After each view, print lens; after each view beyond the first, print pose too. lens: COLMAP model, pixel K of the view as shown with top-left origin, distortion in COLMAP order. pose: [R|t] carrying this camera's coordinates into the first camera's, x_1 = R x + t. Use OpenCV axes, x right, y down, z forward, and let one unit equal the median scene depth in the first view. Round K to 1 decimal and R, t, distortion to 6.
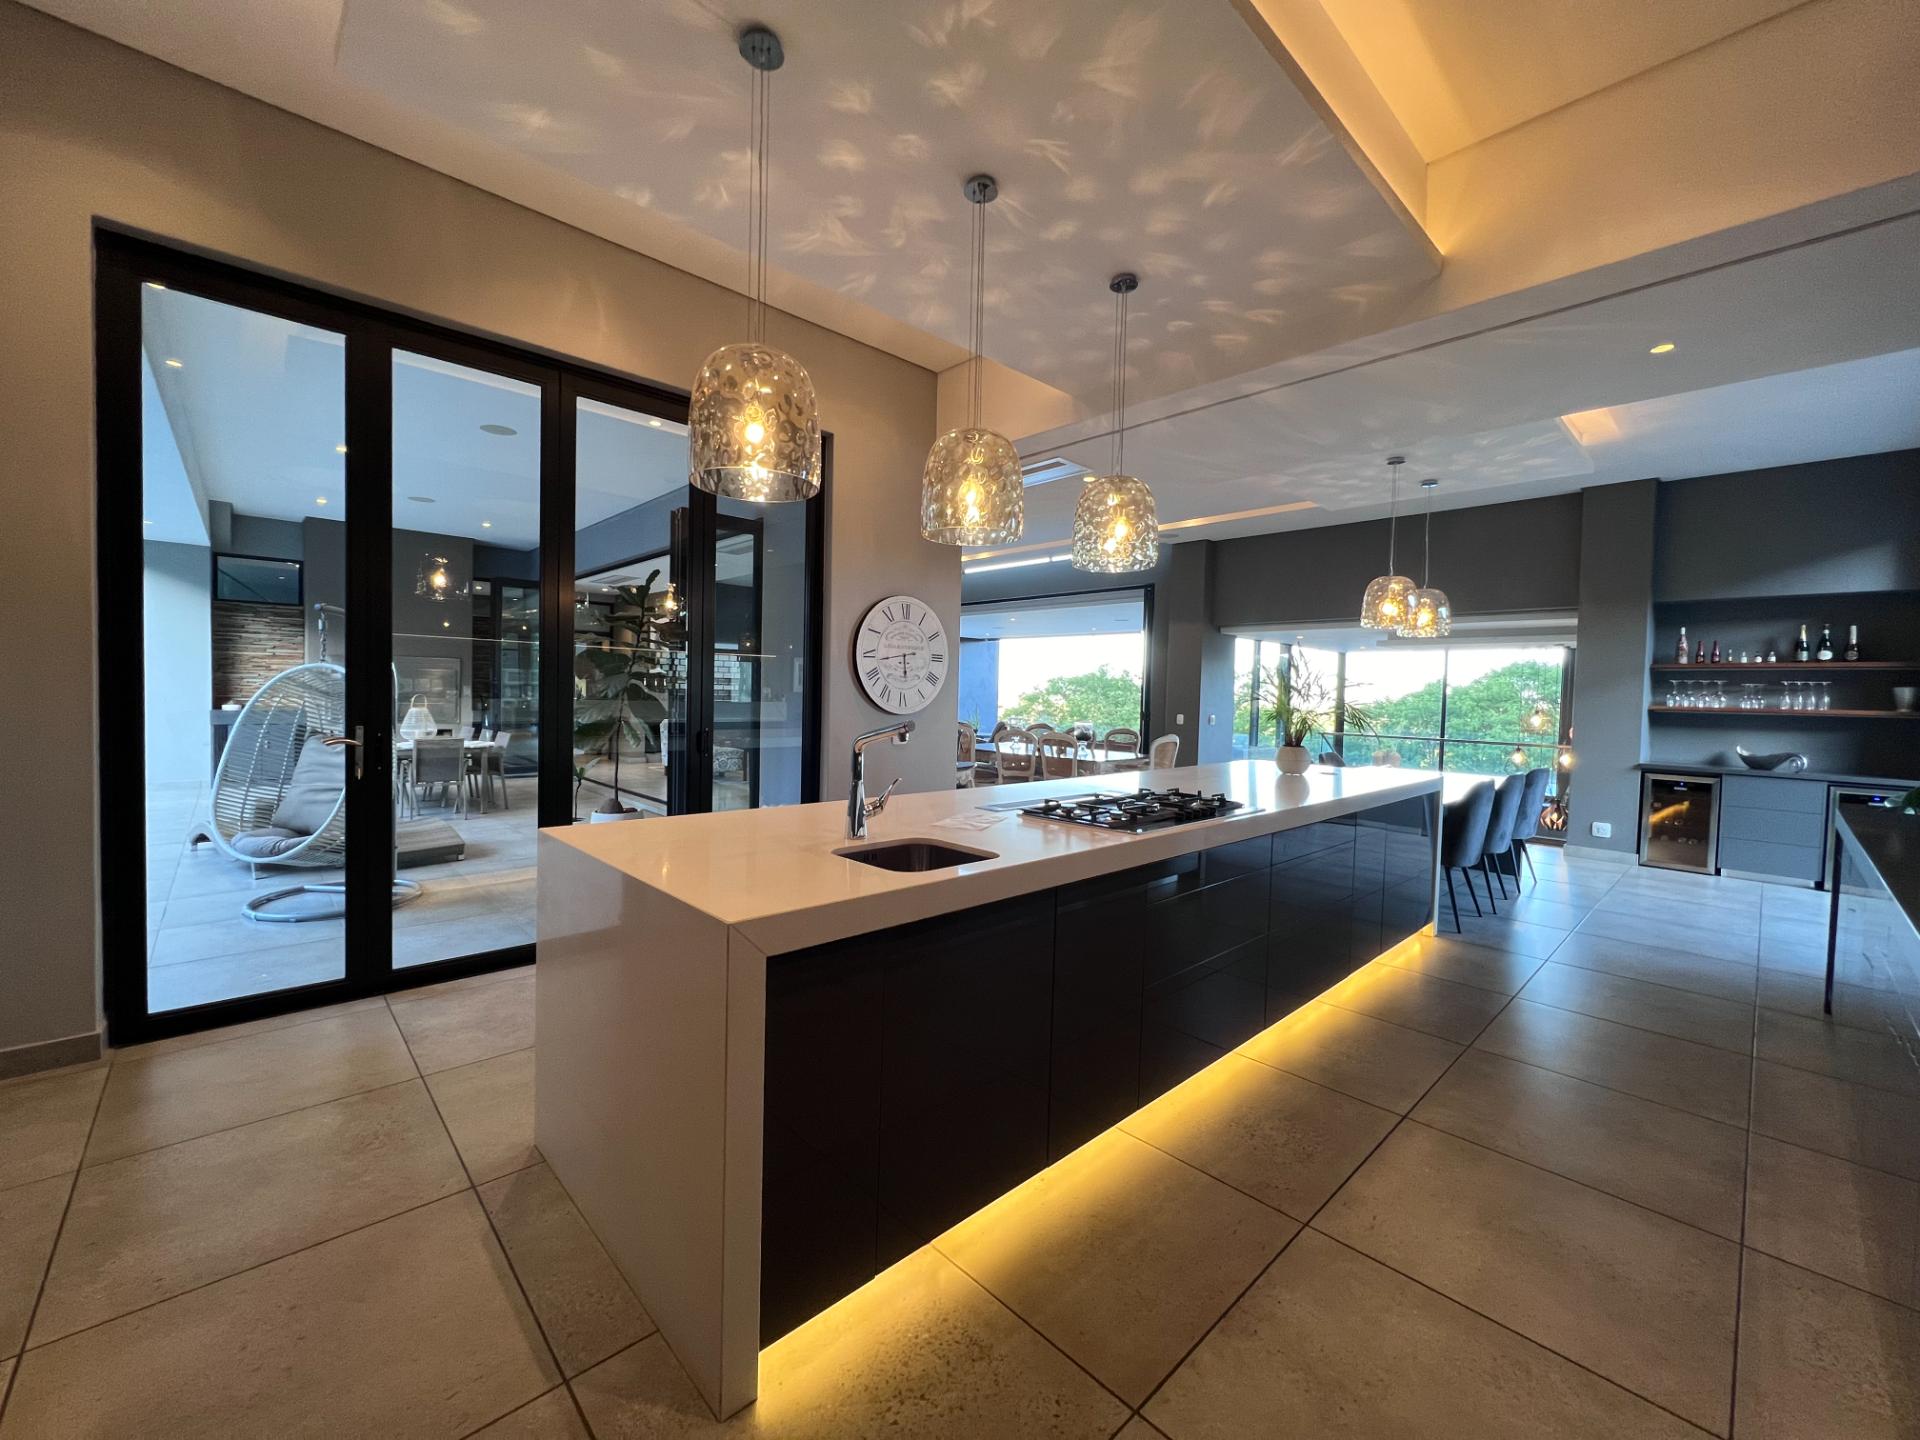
lens RADIAL K [[765.5, 0, 946.6], [0, 765.5, 717.0], [0, 0, 1]] dist [0.003407, 0.000150]
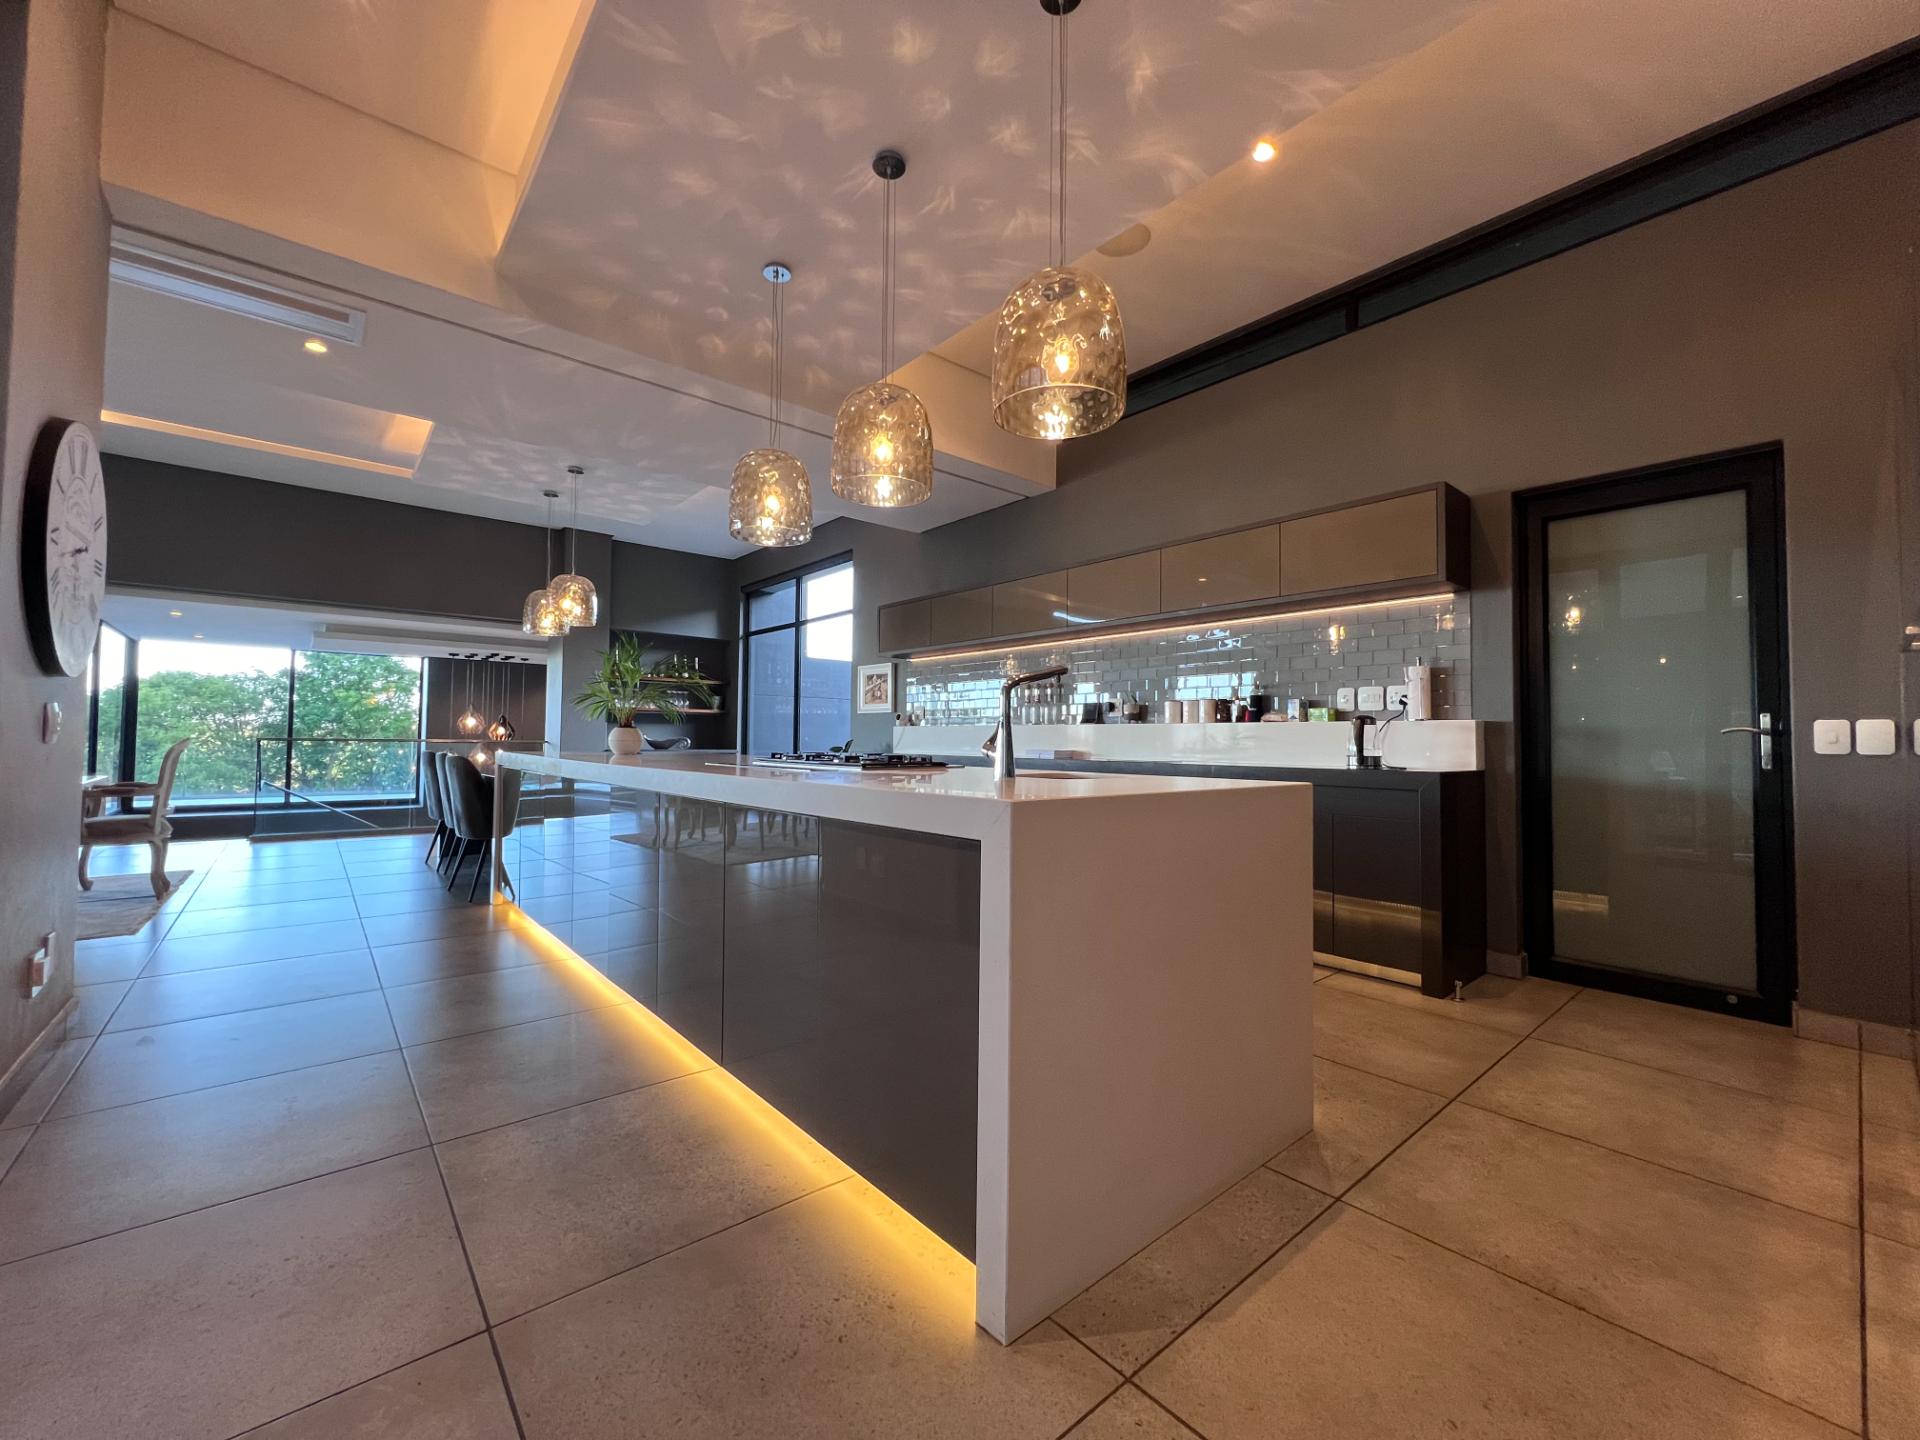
lens RADIAL K [[770.2, 0, 960.0], [0, 770.2, 720.0], [0, 0, 1]] dist [-0.002805, 0.000079]
pose [[0.040891, -0.000559, 0.999163, -0.804406], [0.024966, 0.999688, -0.000462, 0.053968], [-0.998852, 0.024964, 0.040892, 0.715004]]
